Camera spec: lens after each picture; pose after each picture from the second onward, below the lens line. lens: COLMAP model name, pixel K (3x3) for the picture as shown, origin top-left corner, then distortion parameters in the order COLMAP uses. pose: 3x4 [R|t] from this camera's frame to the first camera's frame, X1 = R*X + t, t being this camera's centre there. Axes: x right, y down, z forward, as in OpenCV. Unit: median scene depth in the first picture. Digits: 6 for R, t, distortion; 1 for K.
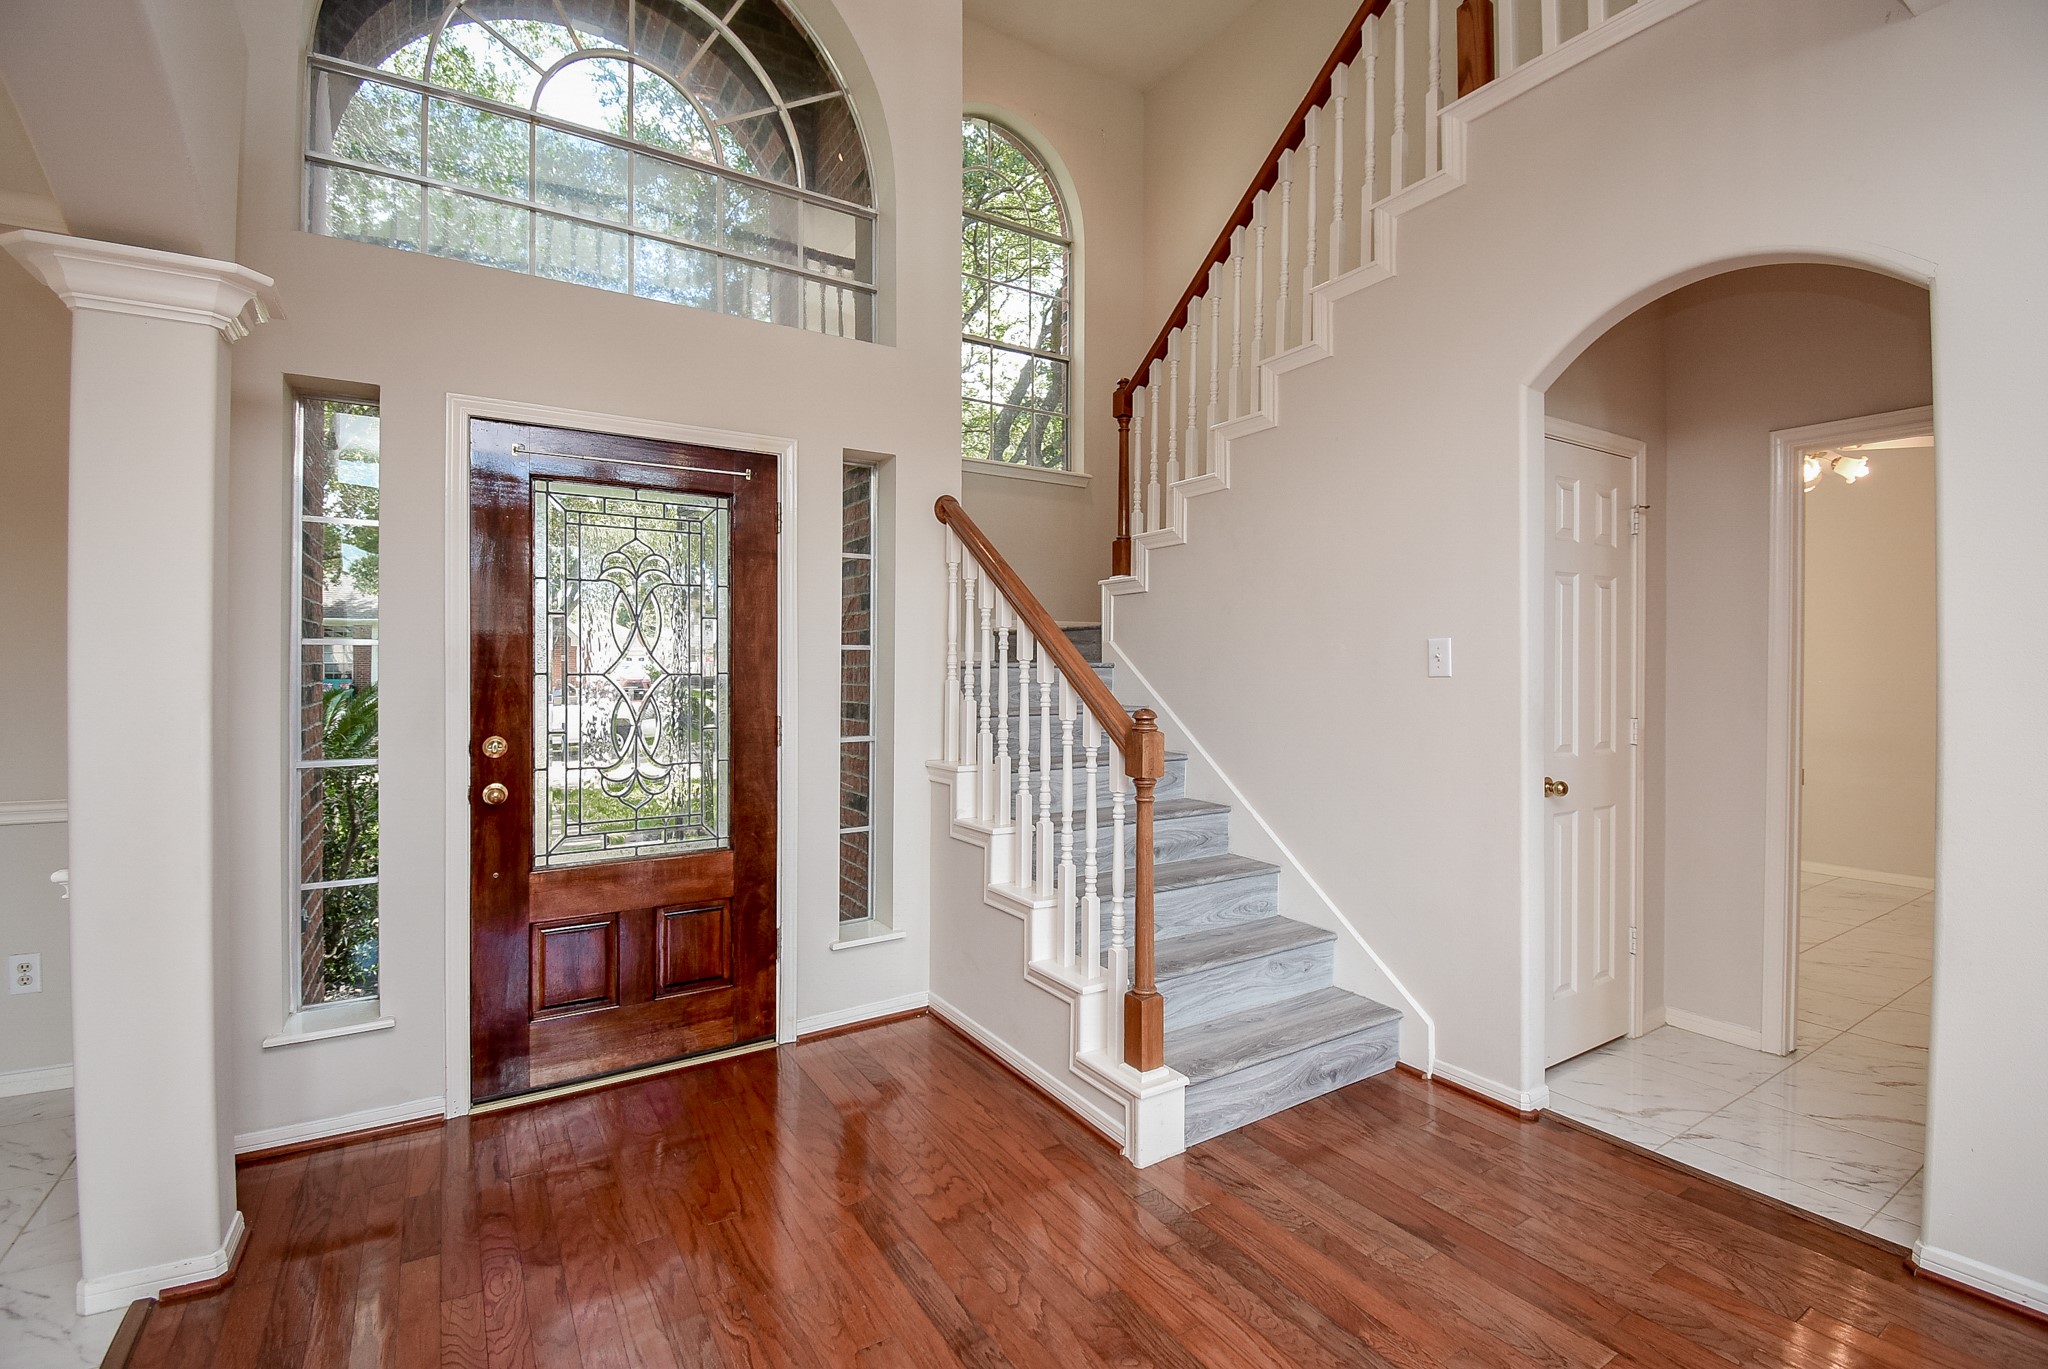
lens RADIAL K [[907.9, 0, 1025.1], [0, 907.9, 673.2], [0, 0, 1]] dist [0.009958, -0.018869]
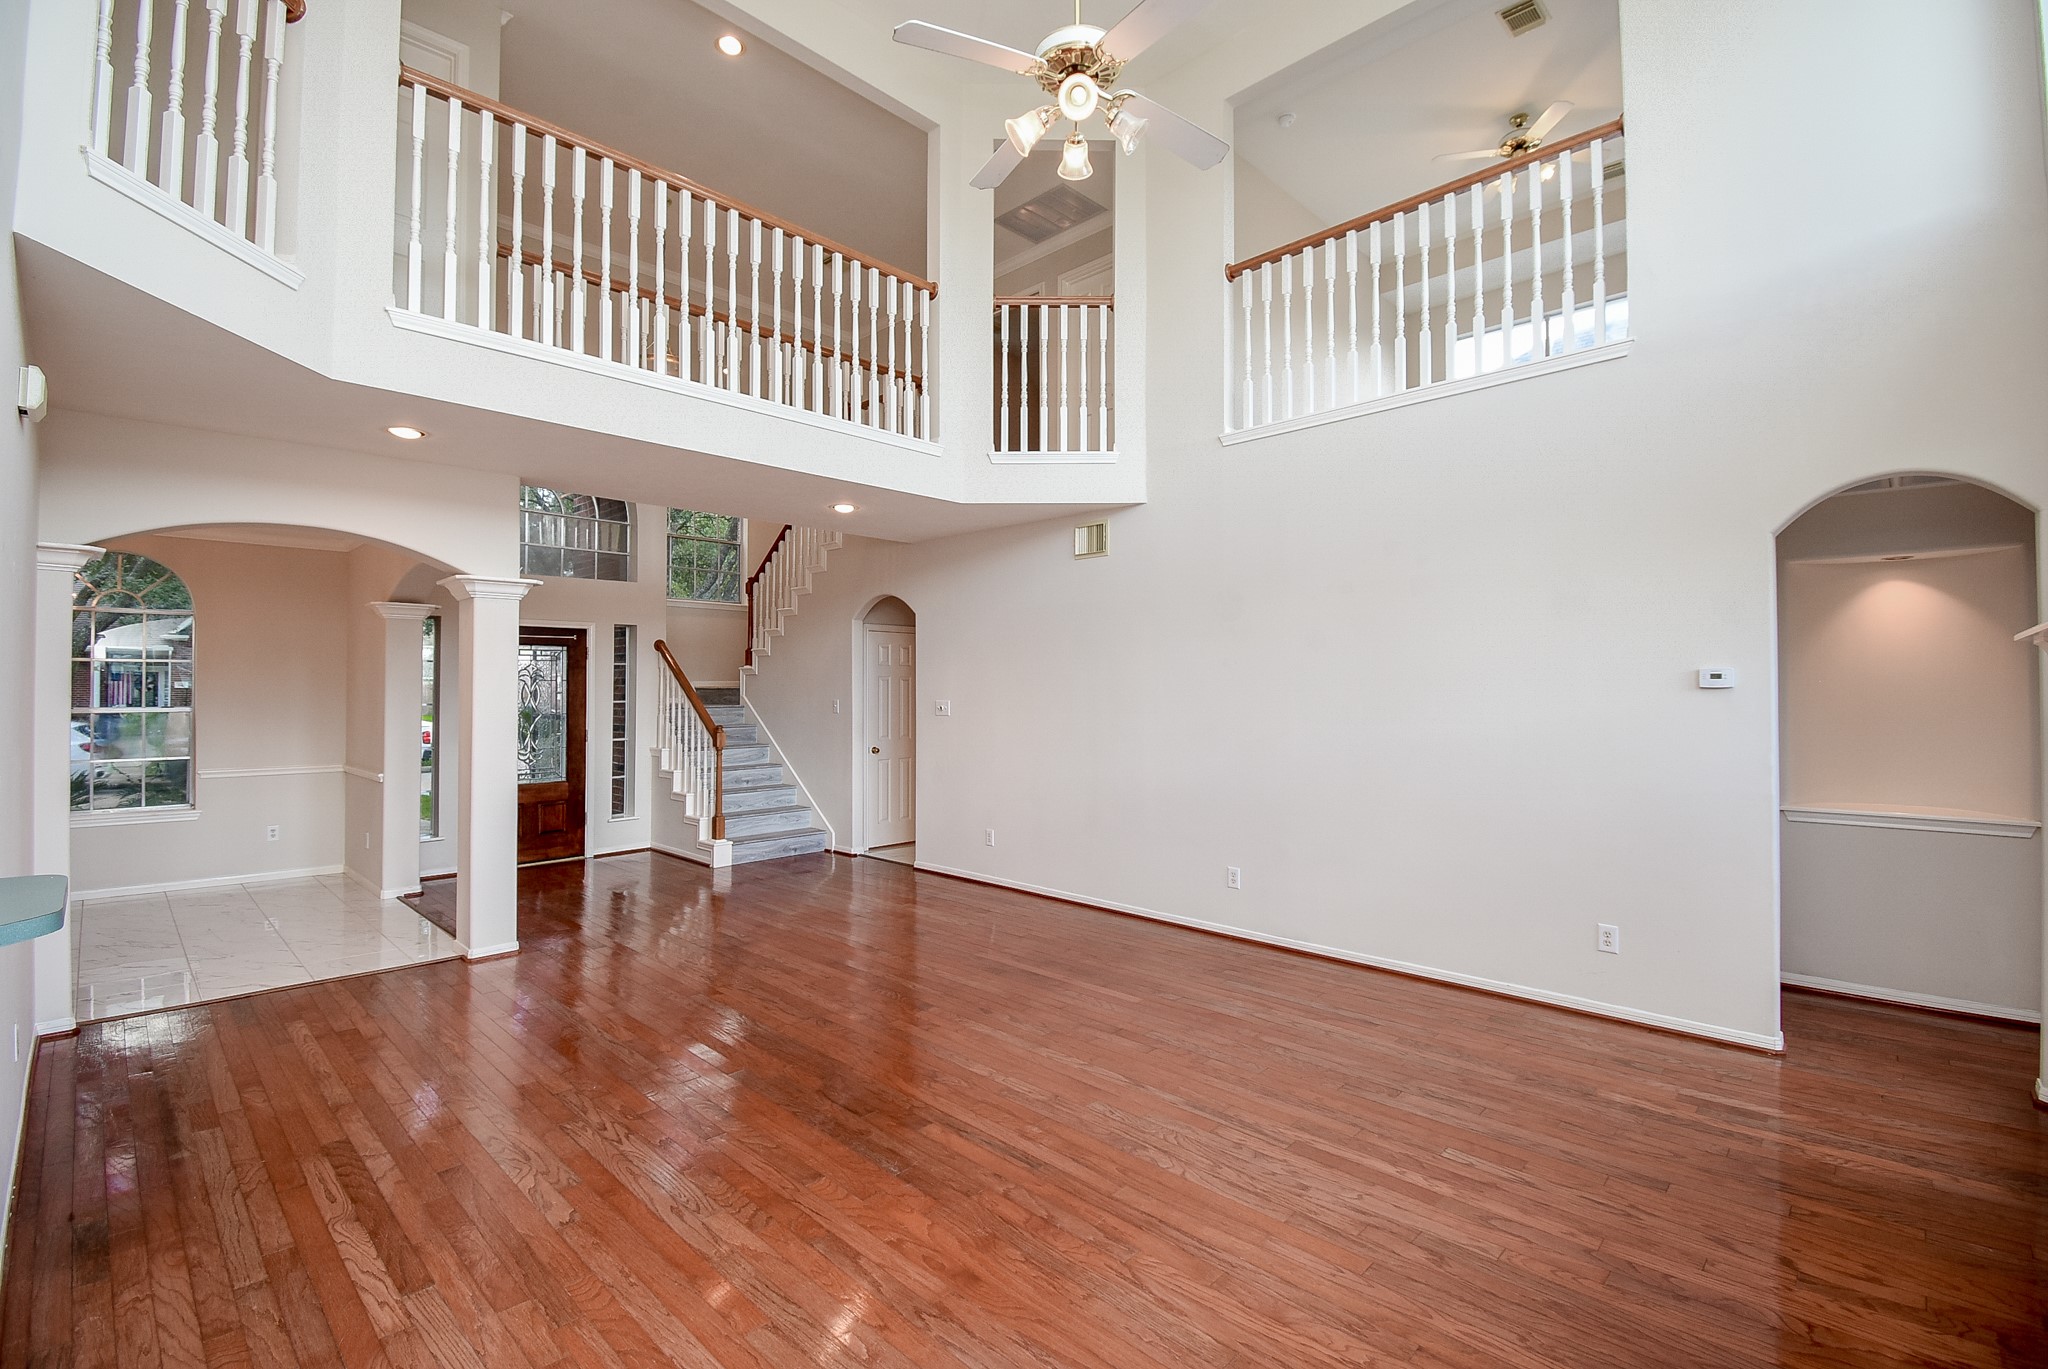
lens RADIAL K [[907.9, 0, 1024.3], [0, 907.9, 678.7], [0, 0, 1]] dist [0.009958, -0.018869]
pose [[0.972555, 0.001658, 0.232669, 0.322079], [0.002510, 0.999842, -0.017616, -0.046041], [-0.232661, 0.017716, 0.972396, -1.728540]]
